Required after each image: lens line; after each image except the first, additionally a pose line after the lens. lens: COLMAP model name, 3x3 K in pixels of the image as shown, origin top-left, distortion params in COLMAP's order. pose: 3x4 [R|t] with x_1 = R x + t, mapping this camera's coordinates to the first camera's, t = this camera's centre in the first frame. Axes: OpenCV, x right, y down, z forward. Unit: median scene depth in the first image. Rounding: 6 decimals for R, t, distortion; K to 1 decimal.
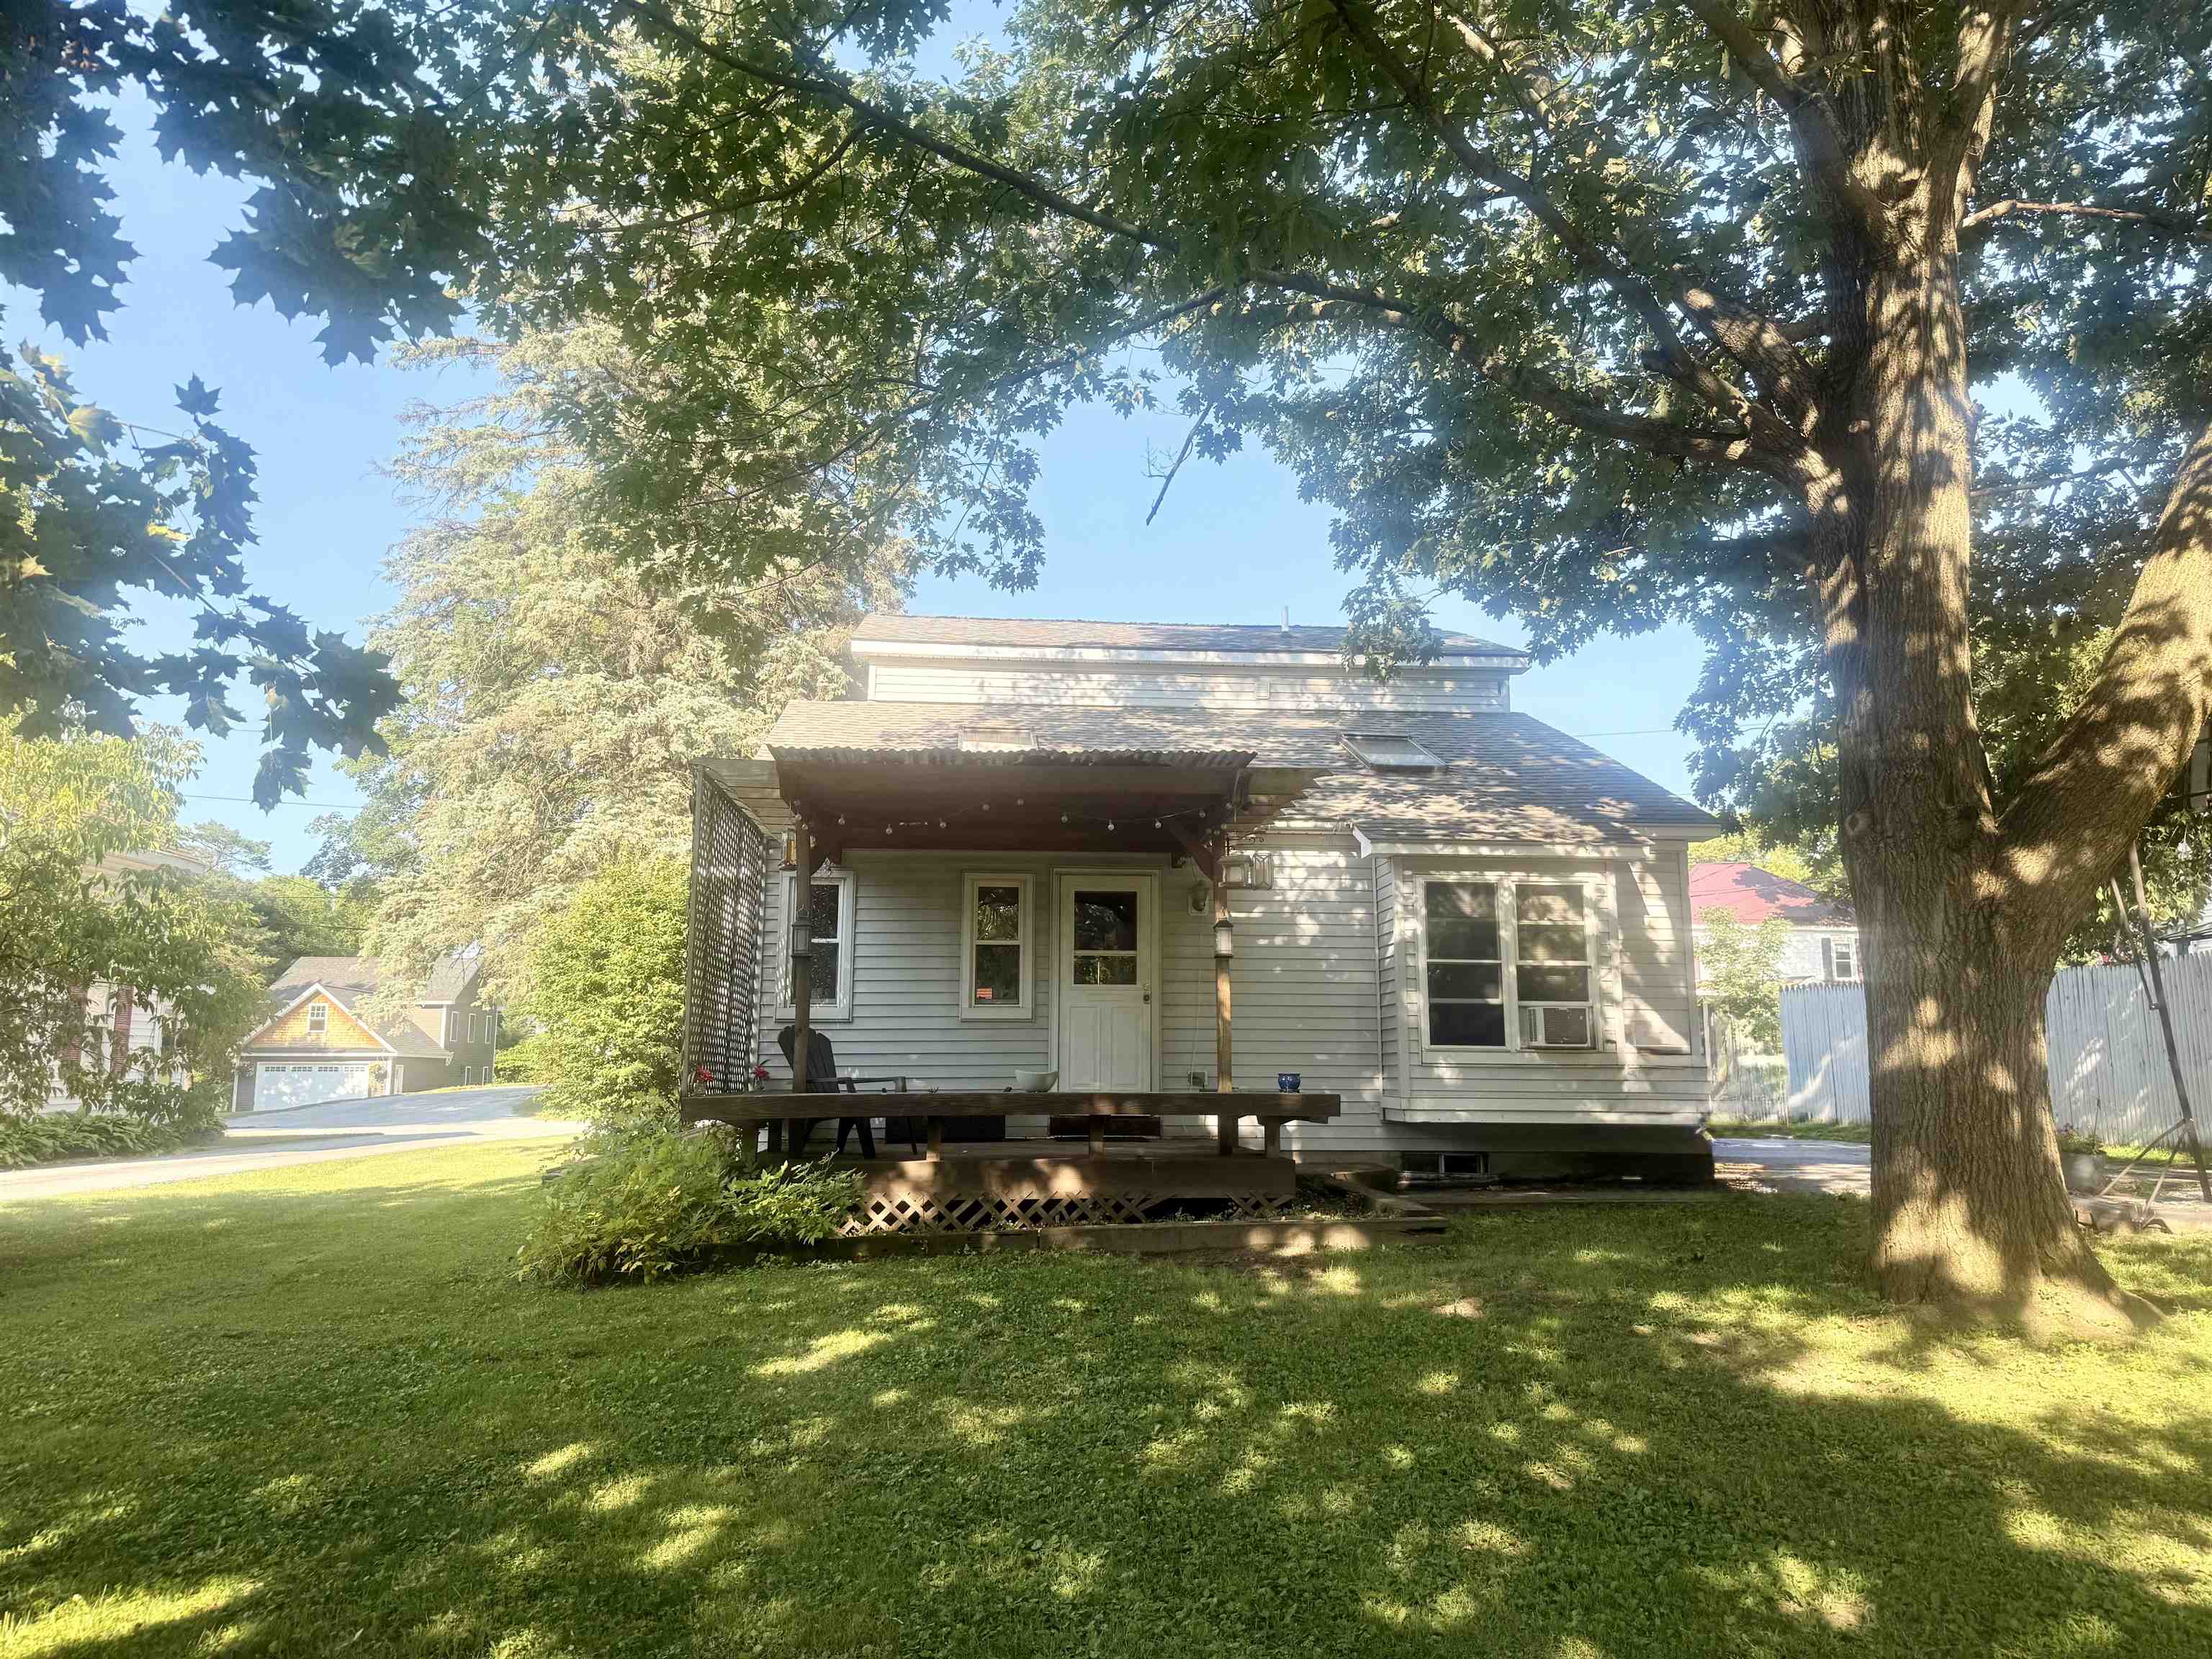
lens RADIAL K [[1542.0, 0, 1101.3], [0, 1542.0, 818.6], [0, 0, 1]] dist [0.015486, -0.030300]
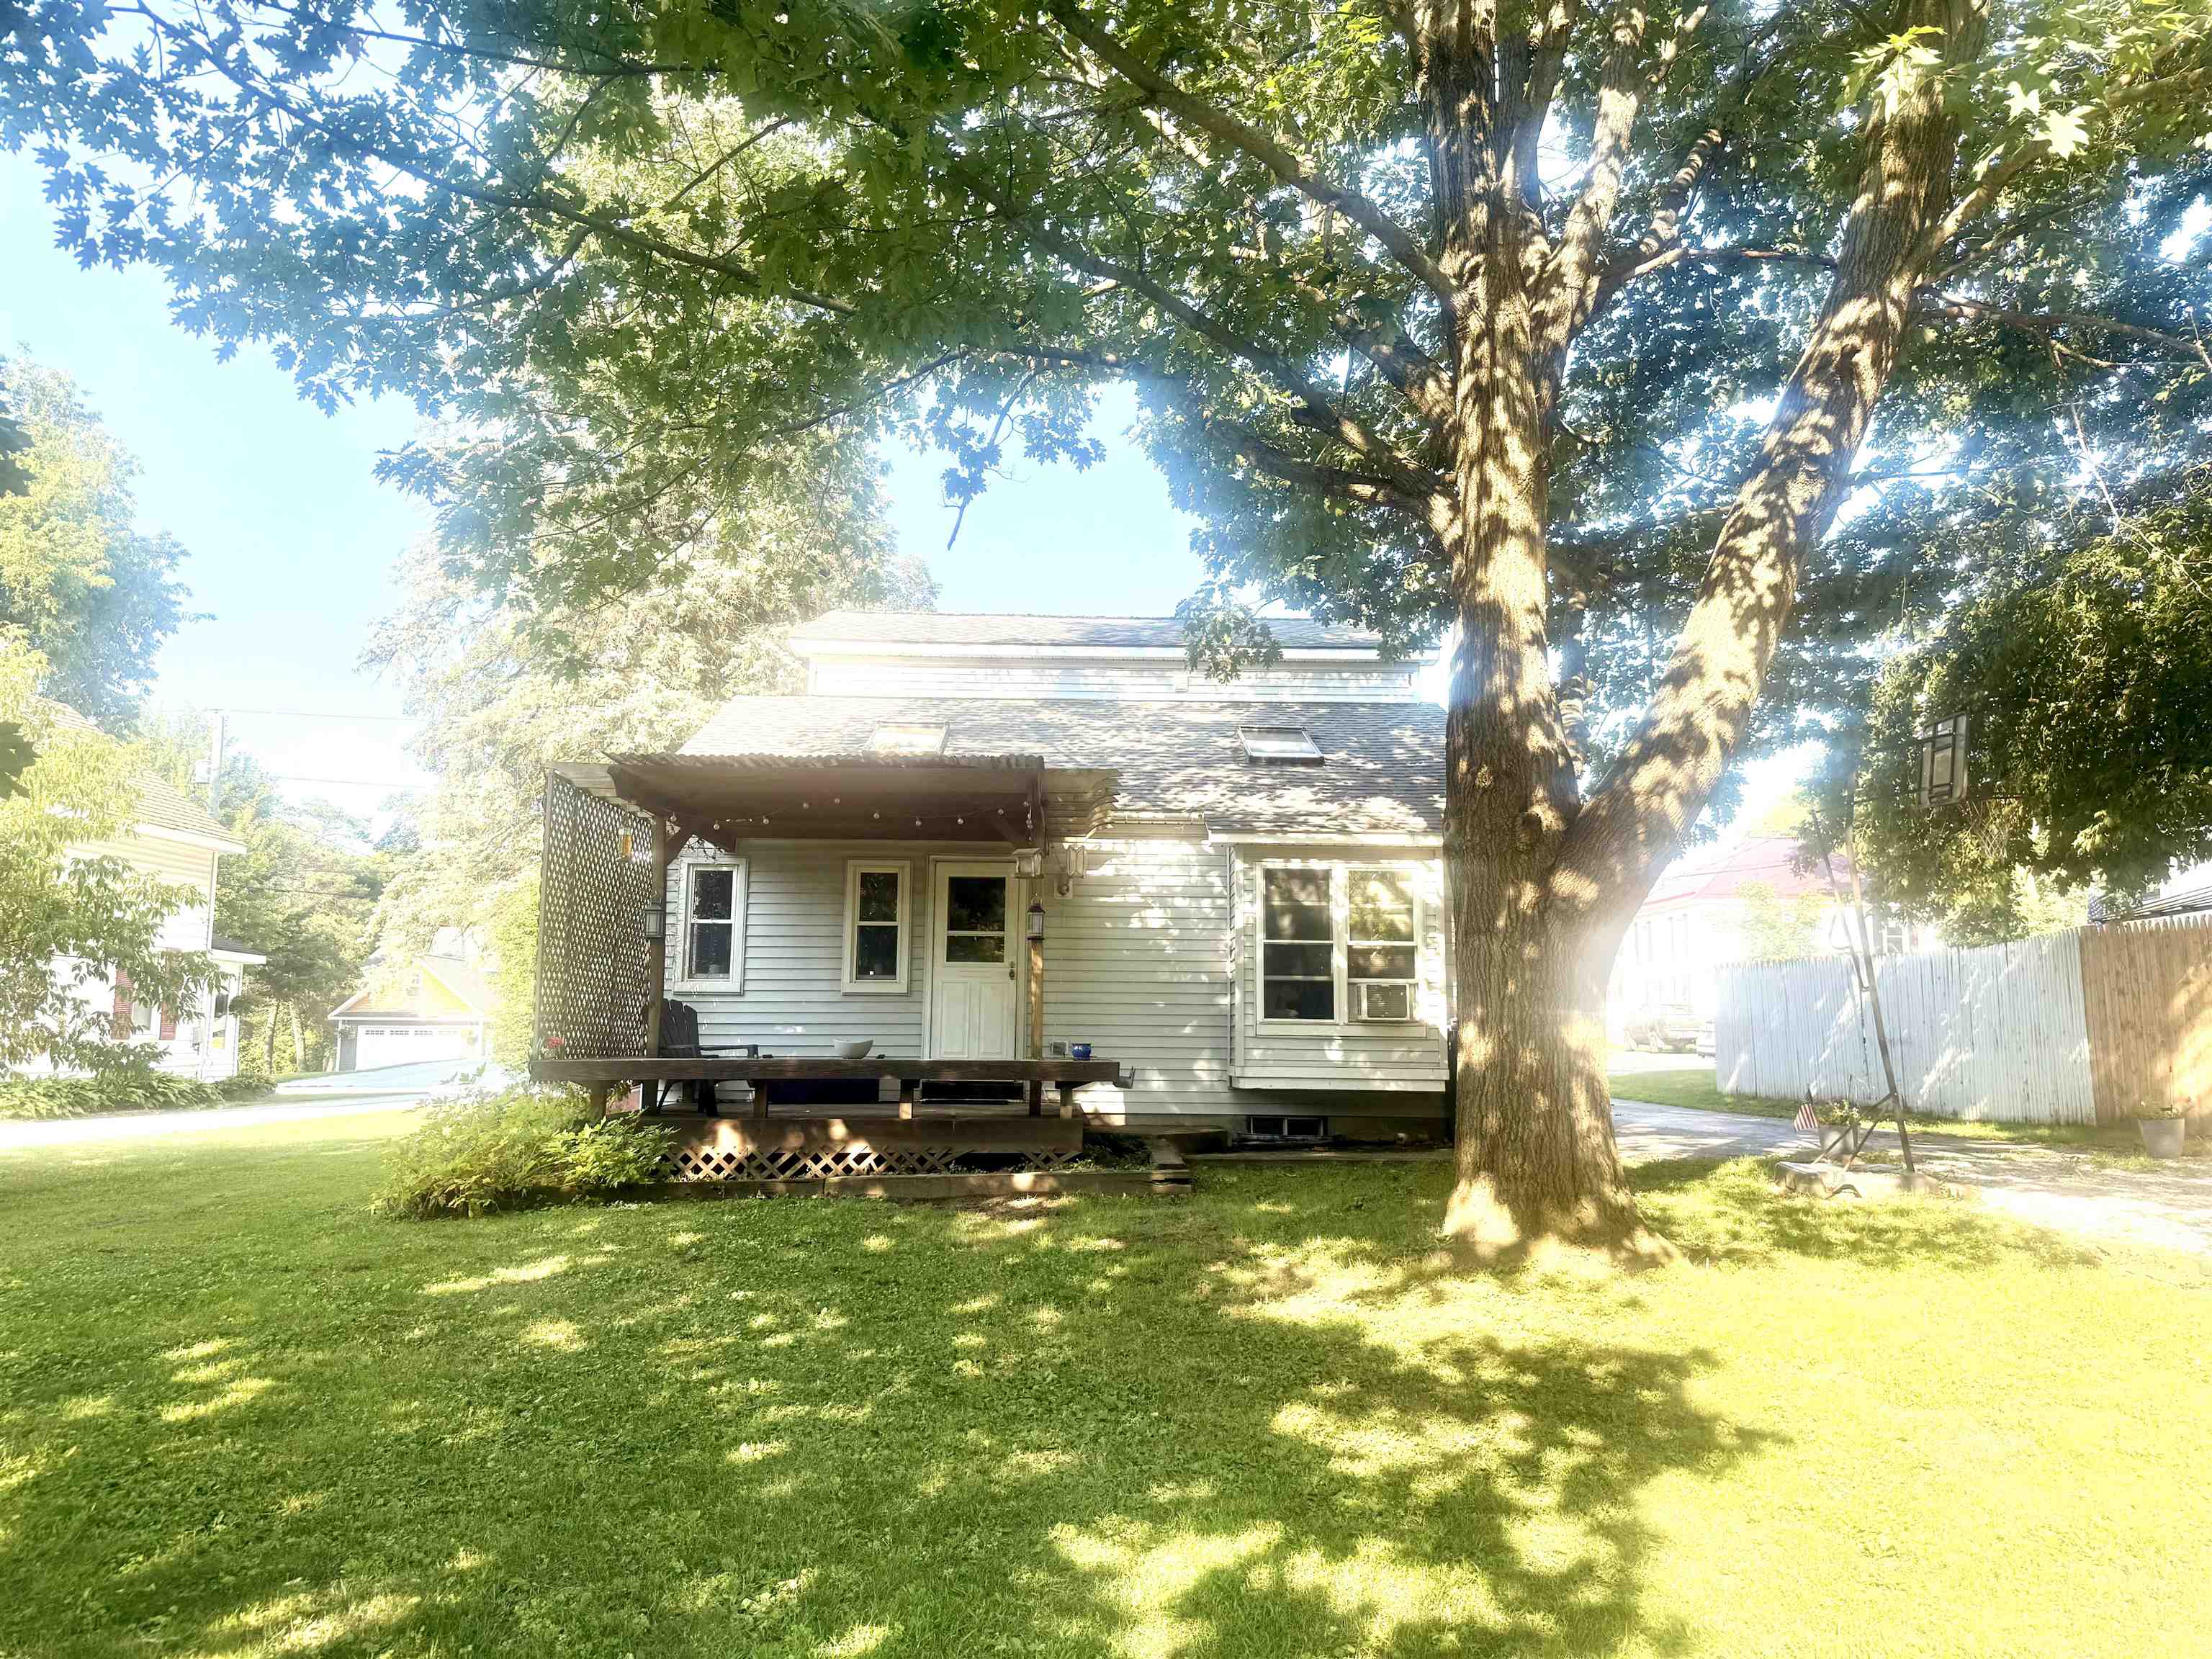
lens RADIAL K [[1542.0, 0, 1108.6], [0, 1542.0, 837.9], [0, 0, 1]] dist [0.015486, -0.030300]
pose [[0.997665, 0.000482, -0.068300, 0.178406], [0.001669, 0.999504, 0.031434, -0.015076], [0.068281, -0.031475, 0.997169, -0.082684]]
